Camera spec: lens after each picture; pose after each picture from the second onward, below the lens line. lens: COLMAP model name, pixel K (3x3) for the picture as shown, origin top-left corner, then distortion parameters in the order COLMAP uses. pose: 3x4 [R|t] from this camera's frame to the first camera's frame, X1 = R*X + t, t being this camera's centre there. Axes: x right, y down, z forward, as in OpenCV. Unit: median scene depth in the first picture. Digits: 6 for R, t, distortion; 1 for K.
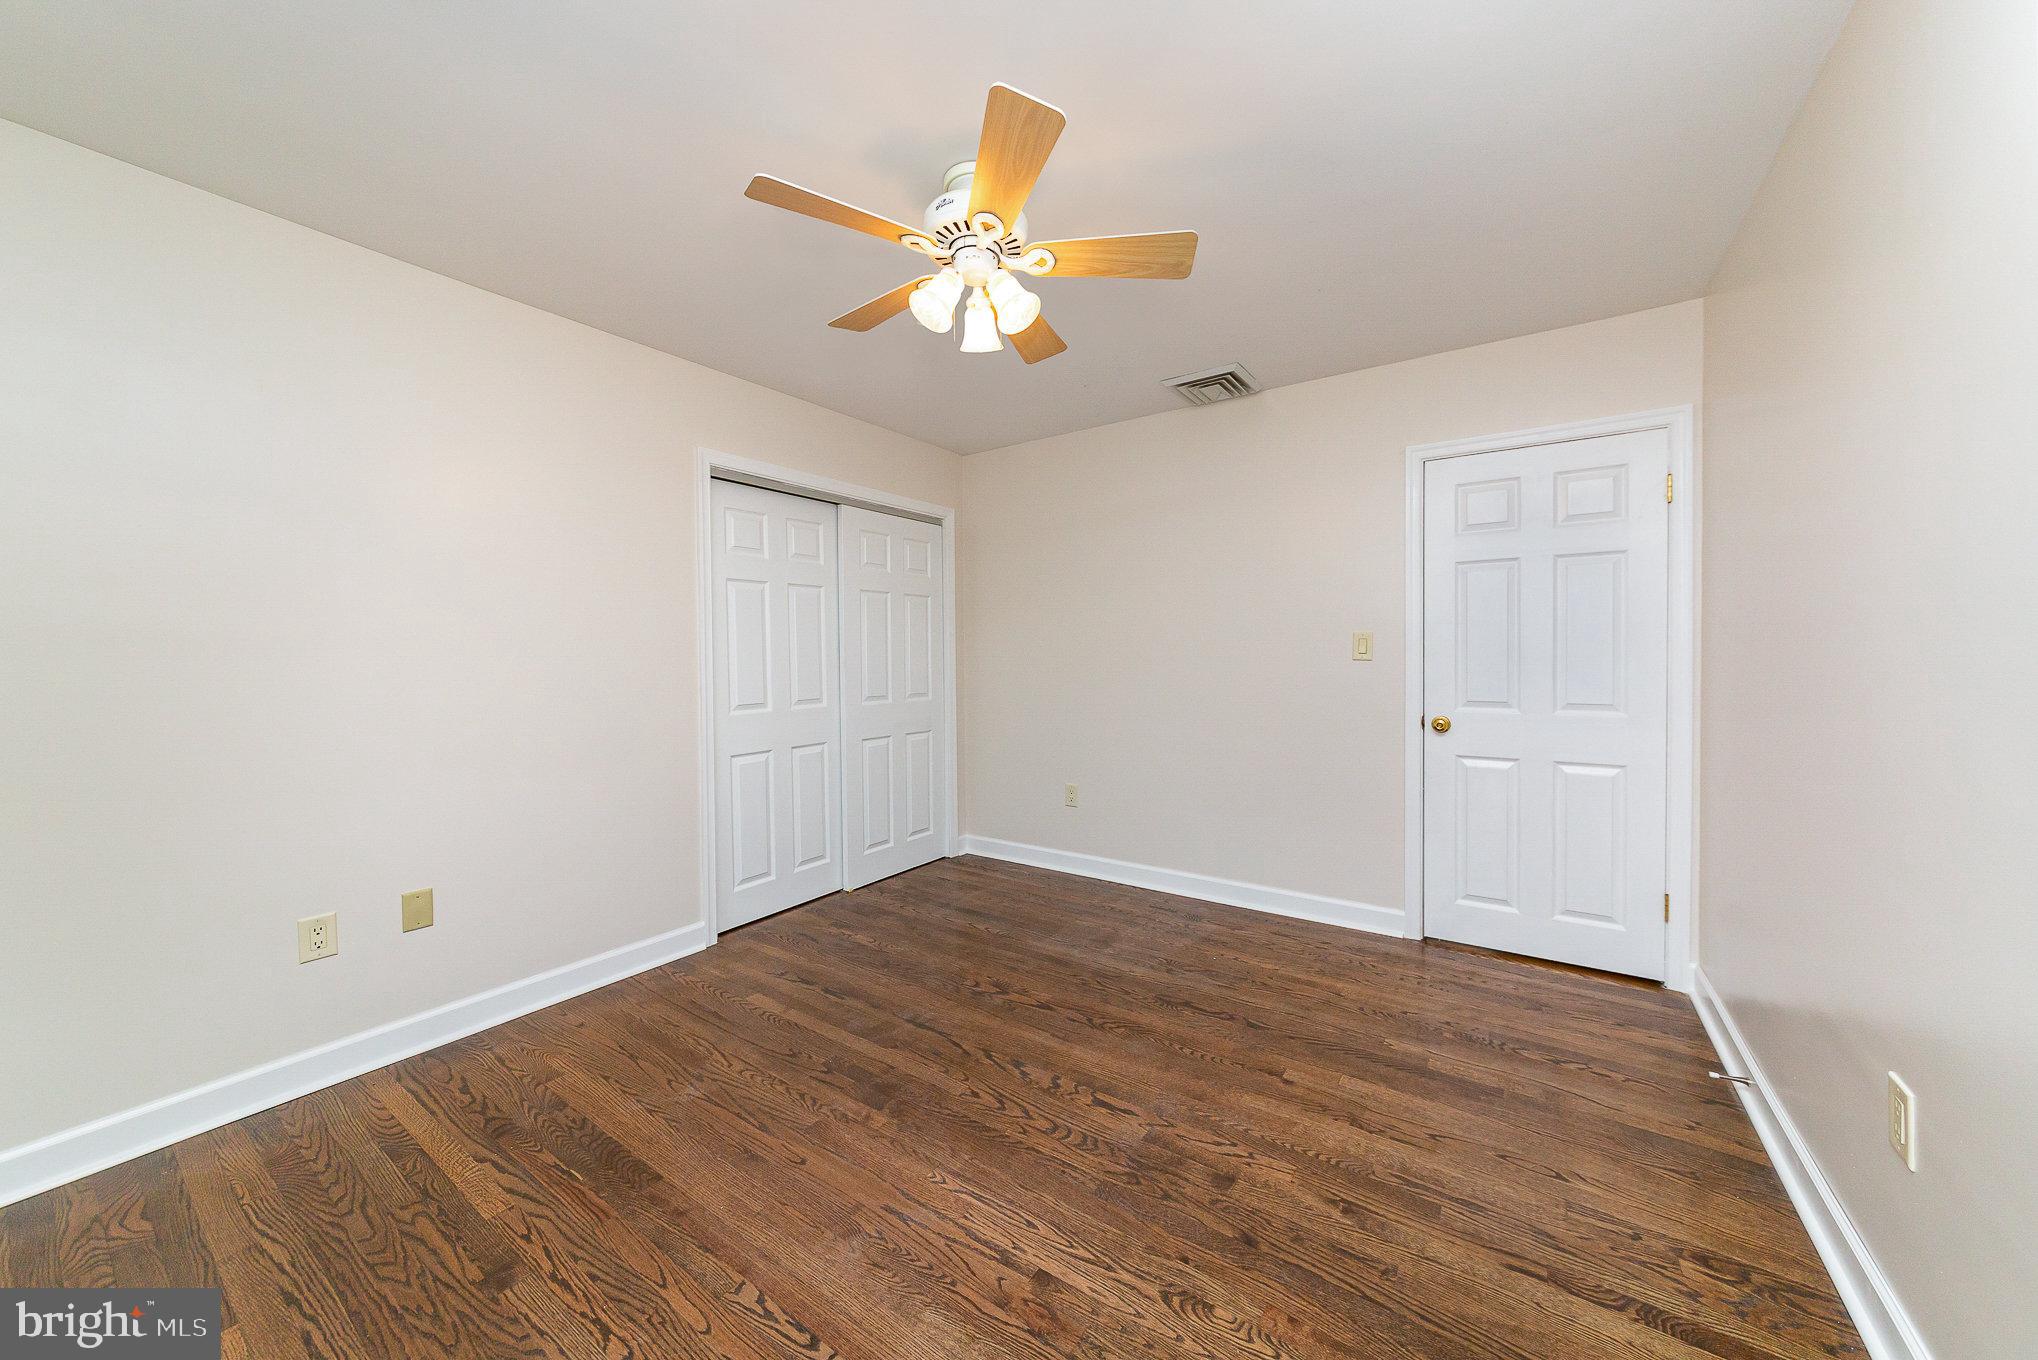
lens RADIAL K [[719.1, 0, 1029.7], [0, 719.1, 663.4], [0, 0, 1]] dist [-0.000992, -0.000101]
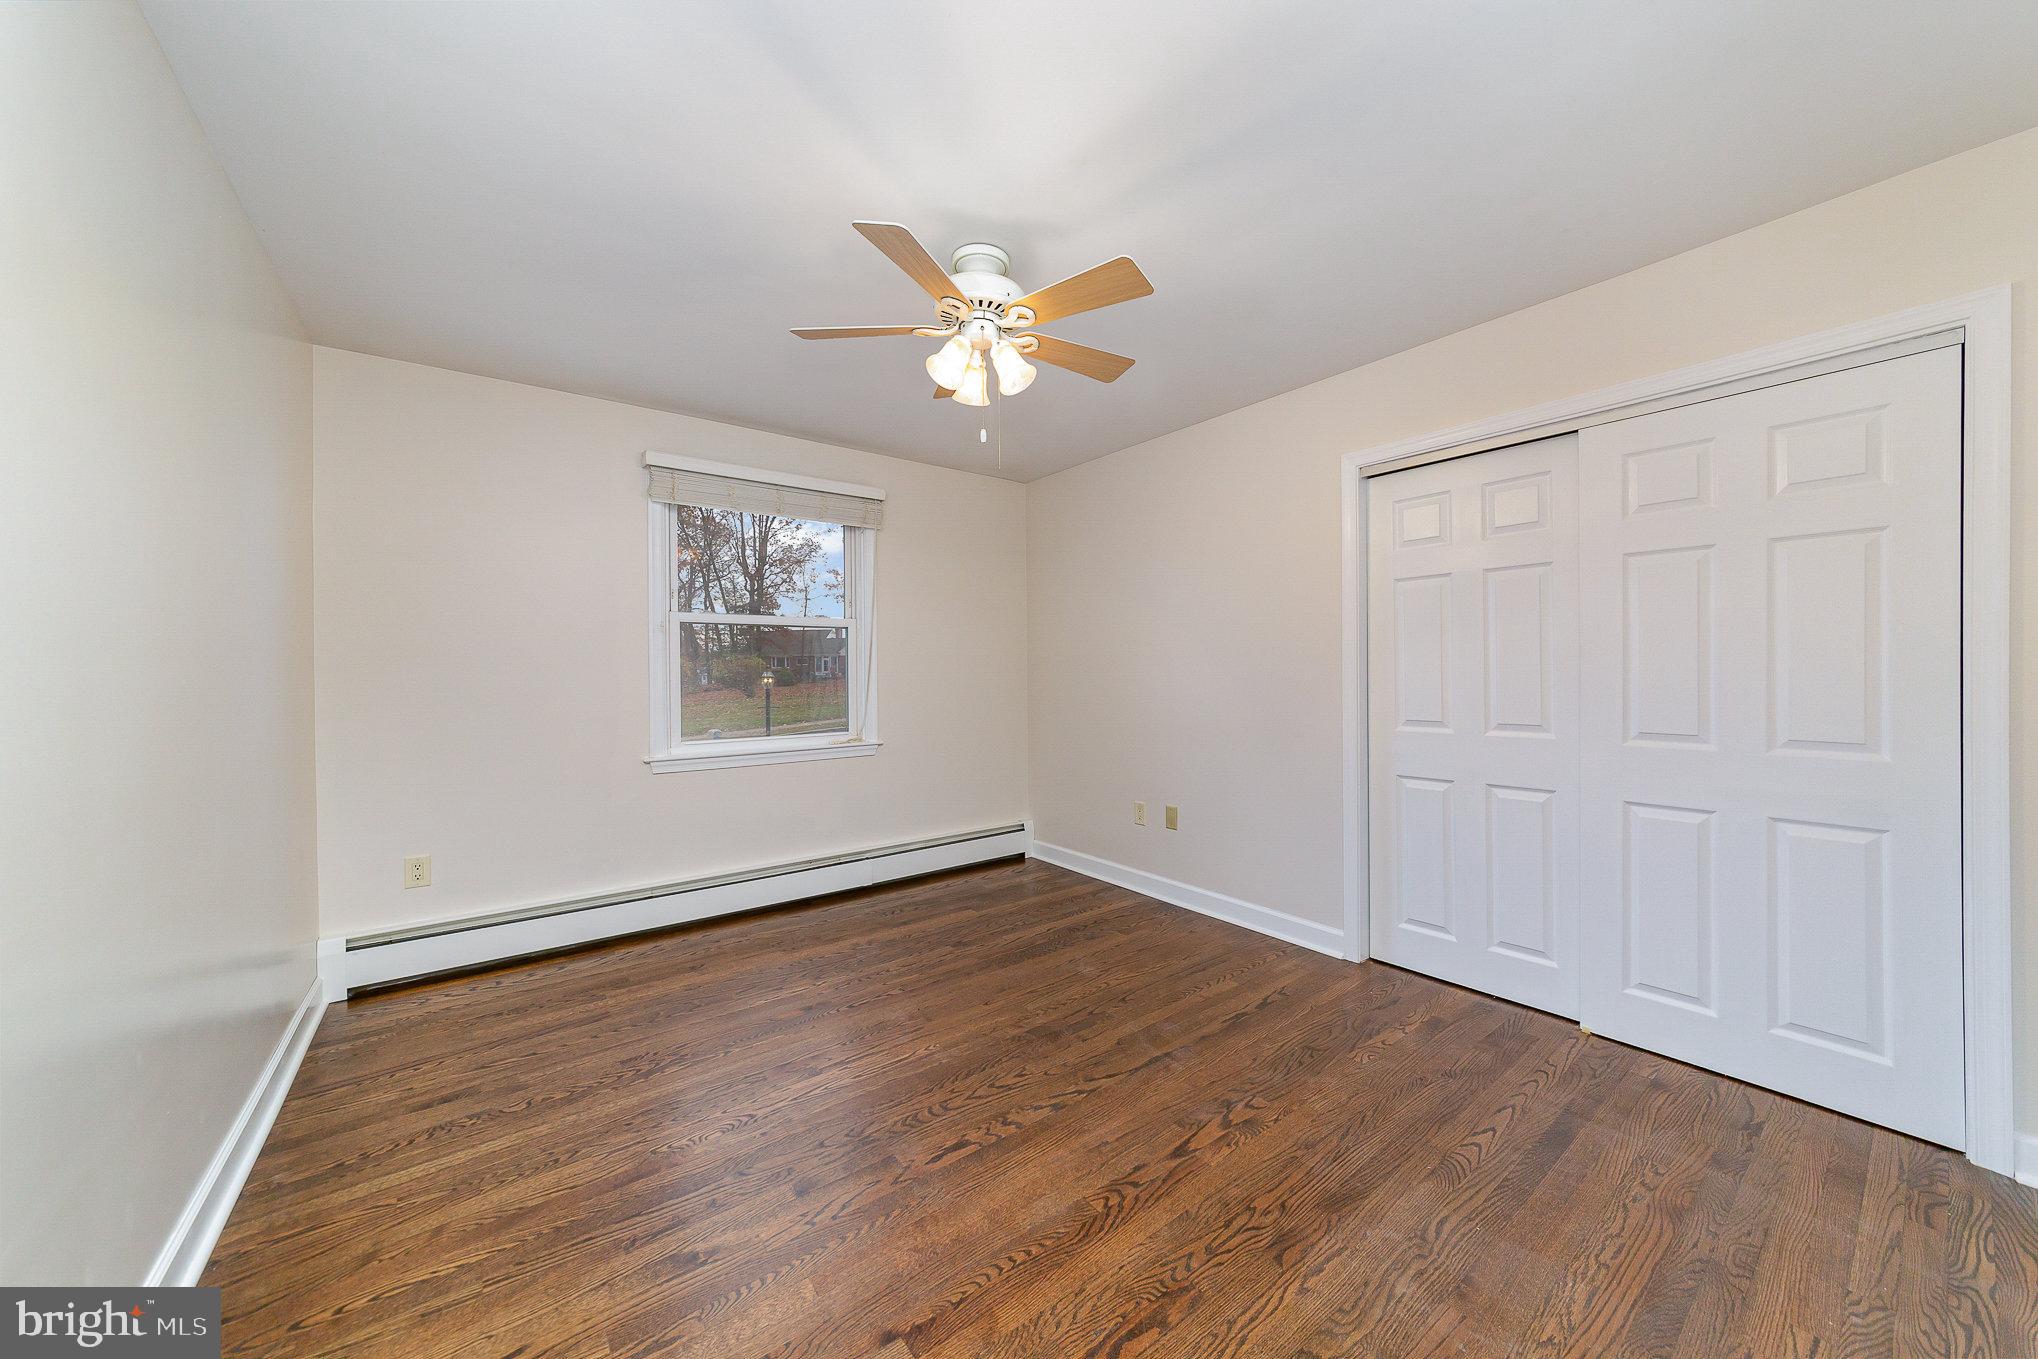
lens RADIAL K [[719.1, 0, 1029.7], [0, 719.1, 662.9], [0, 0, 1]] dist [-0.000992, -0.000101]
pose [[-0.304296, 0.003931, -0.952569, 0.836235], [-0.001536, 0.999988, 0.004617, -0.024531], [0.952576, 0.002868, -0.304287, 1.180561]]
